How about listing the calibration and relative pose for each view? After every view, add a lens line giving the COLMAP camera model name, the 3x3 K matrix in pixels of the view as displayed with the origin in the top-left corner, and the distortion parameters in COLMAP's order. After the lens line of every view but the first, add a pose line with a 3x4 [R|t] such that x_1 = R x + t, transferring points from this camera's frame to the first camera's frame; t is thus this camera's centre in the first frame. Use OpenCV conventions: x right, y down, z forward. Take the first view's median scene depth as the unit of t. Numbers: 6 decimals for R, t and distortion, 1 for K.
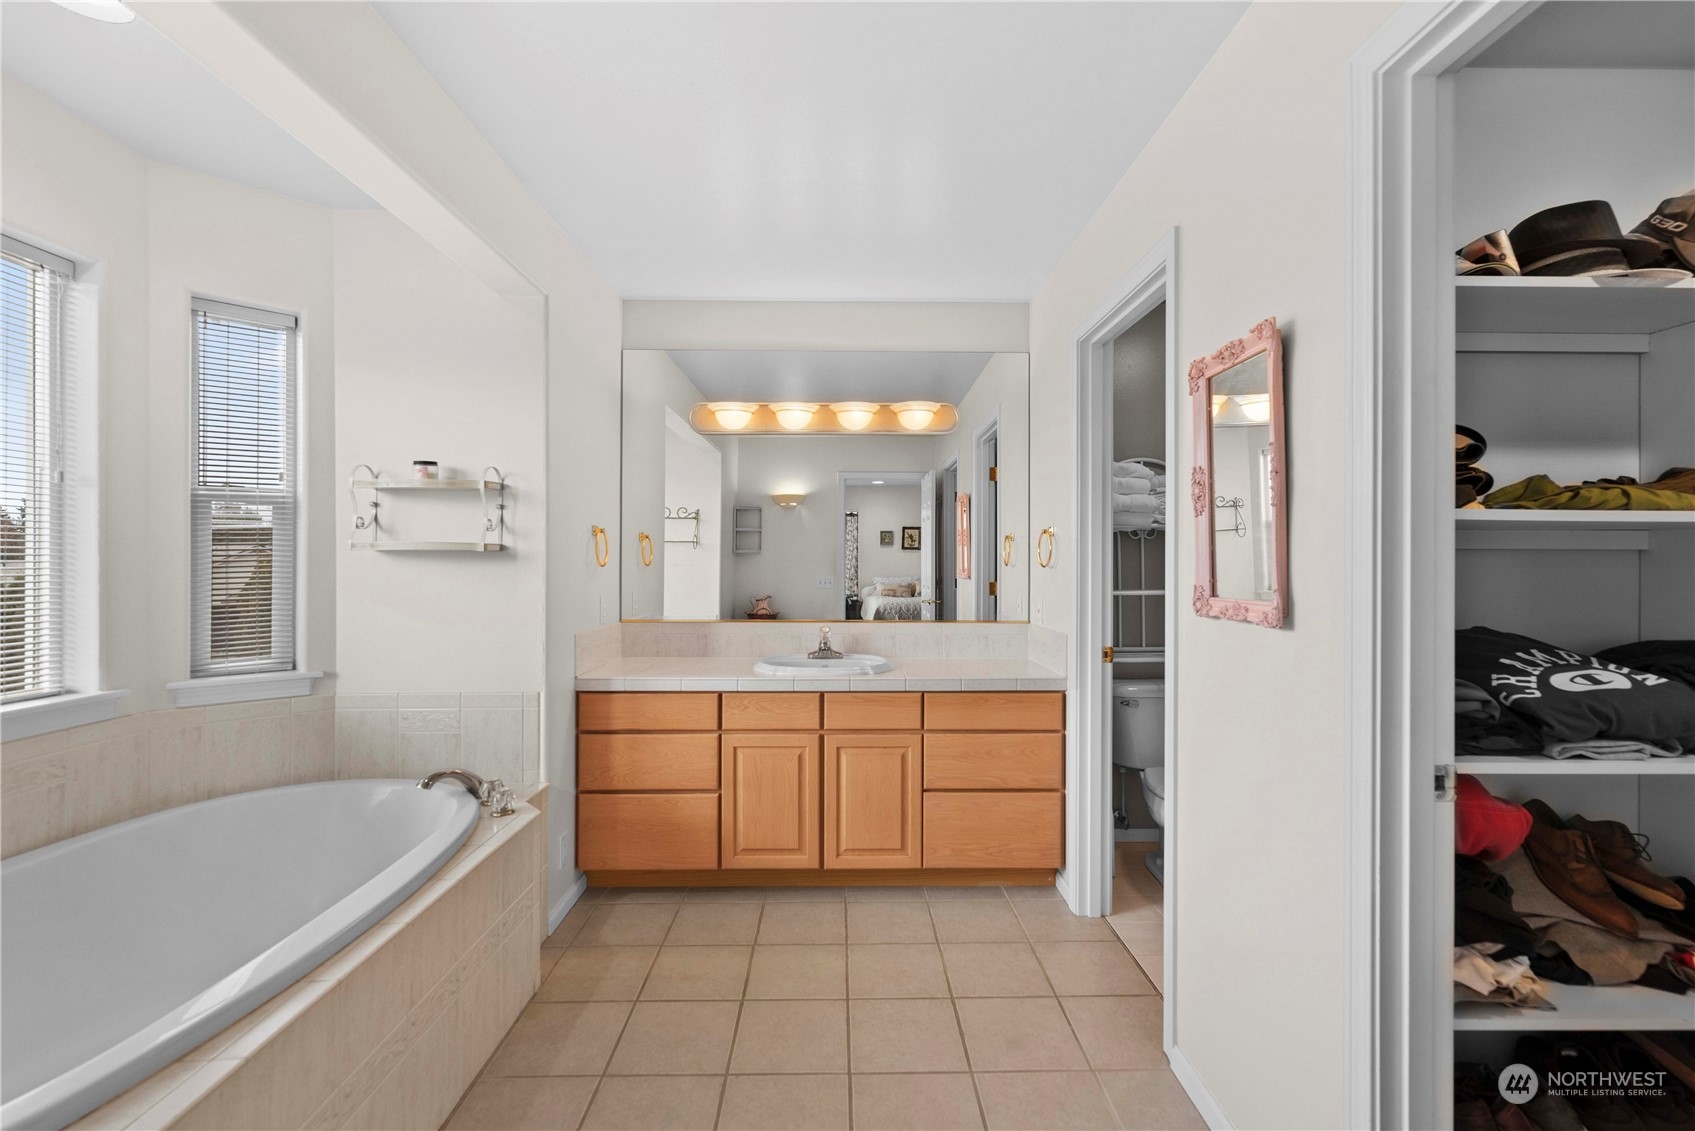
lens RADIAL K [[739.2, 0, 847.5], [0, 739.2, 565.5], [0, 0, 1]] dist [0.001821, -0.000015]
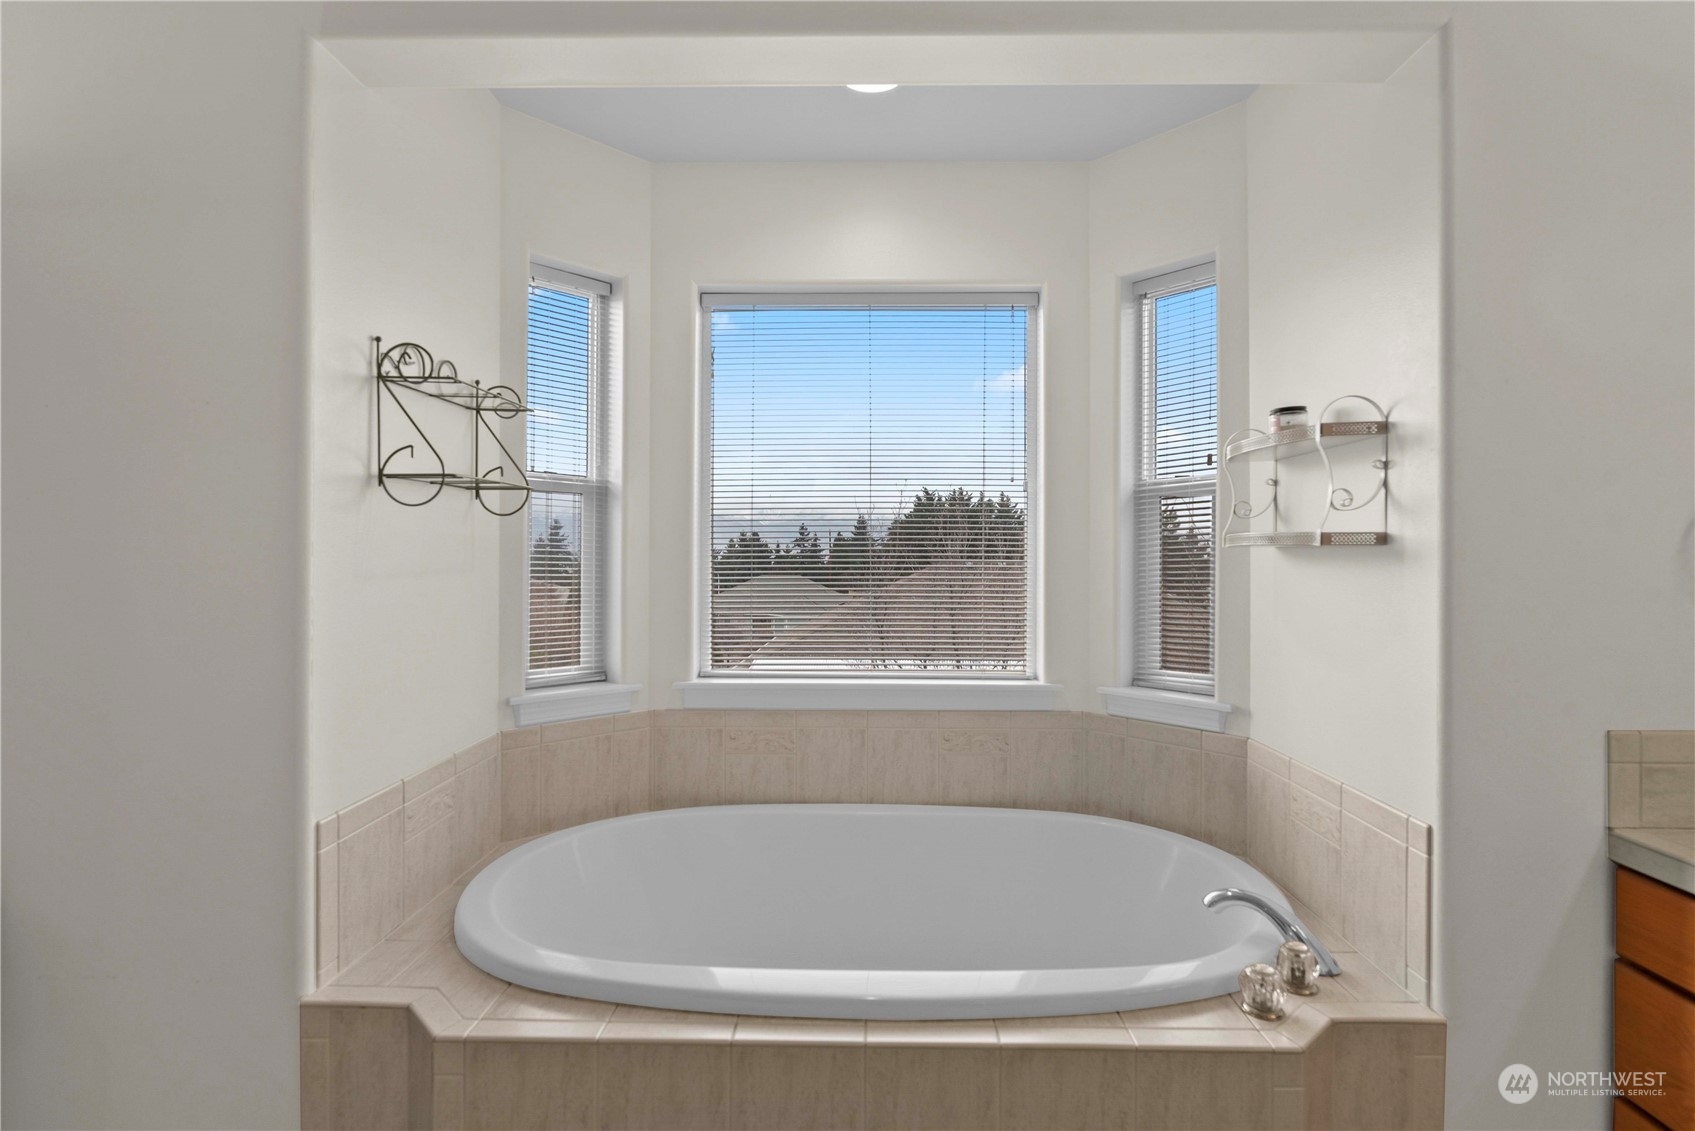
lens RADIAL K [[796.0, 0, 847.5], [0, 796.0, 565.5], [0, 0, 1]] dist [0.000488, 0.000076]
pose [[-0.032127, 0.006392, -0.999463, 0.134112], [-0.006057, 0.999960, 0.006590, -0.005862], [0.999465, 0.006266, -0.032087, 0.632097]]
